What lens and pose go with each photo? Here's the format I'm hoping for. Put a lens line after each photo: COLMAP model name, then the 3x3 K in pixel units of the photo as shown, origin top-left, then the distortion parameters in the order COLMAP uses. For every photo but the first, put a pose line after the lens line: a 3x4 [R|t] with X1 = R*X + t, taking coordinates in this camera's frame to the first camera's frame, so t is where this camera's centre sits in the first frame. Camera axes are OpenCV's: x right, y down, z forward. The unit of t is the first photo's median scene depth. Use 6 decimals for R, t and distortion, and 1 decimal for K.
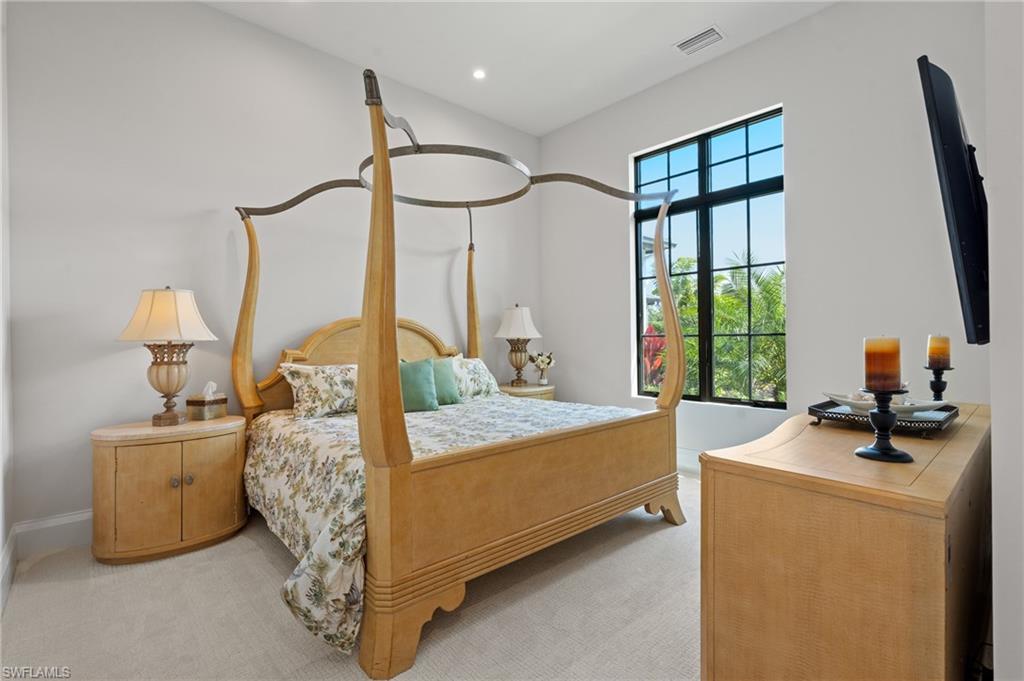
lens RADIAL K [[456.4, 0, 511.9], [0, 456.4, 333.7], [0, 0, 1]] dist [0.001098, 0.000202]
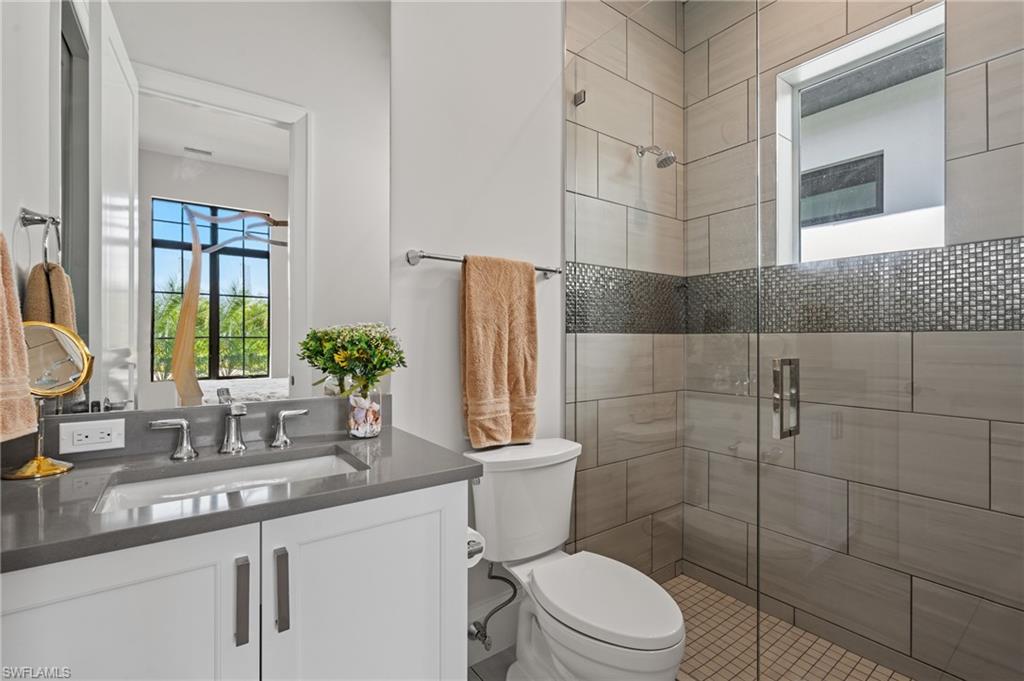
lens RADIAL K [[456.4, 0, 511.9], [0, 456.4, 333.7], [0, 0, 1]] dist [0.001098, 0.000202]
pose [[0.092793, 0.011284, 0.995622, -1.003215], [-0.006378, 0.999922, -0.010738, 0.003999], [-0.995665, -0.005354, 0.092857, -0.138276]]
